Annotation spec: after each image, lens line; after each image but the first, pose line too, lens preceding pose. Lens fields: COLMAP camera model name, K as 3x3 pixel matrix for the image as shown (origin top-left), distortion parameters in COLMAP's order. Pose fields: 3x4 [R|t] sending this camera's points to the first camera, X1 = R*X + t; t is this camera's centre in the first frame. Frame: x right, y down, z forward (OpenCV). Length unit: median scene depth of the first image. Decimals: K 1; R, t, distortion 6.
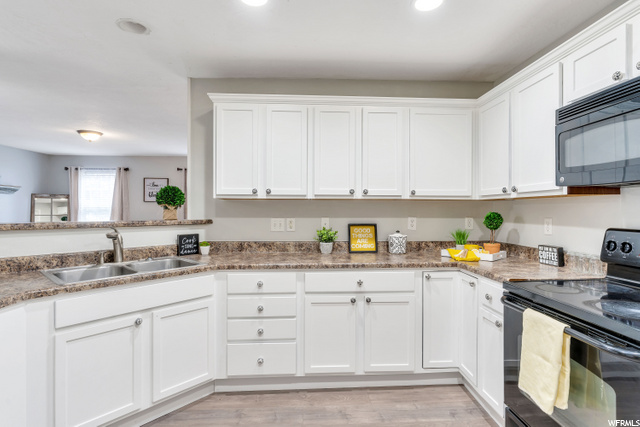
lens RADIAL K [[335.2, 0, 322.8], [0, 335.2, 212.7], [0, 0, 1]] dist [-0.011162, 0.001866]
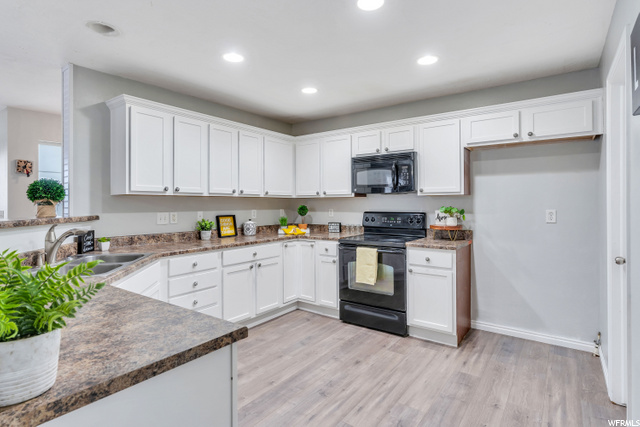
lens RADIAL K [[335.2, 0, 319.1], [0, 335.2, 207.9], [0, 0, 1]] dist [-0.011162, 0.001866]
pose [[0.625406, -0.013309, 0.780186, -0.763037], [0.012089, 0.999900, 0.007367, -0.000901], [-0.780206, 0.004824, 0.625504, -0.125958]]
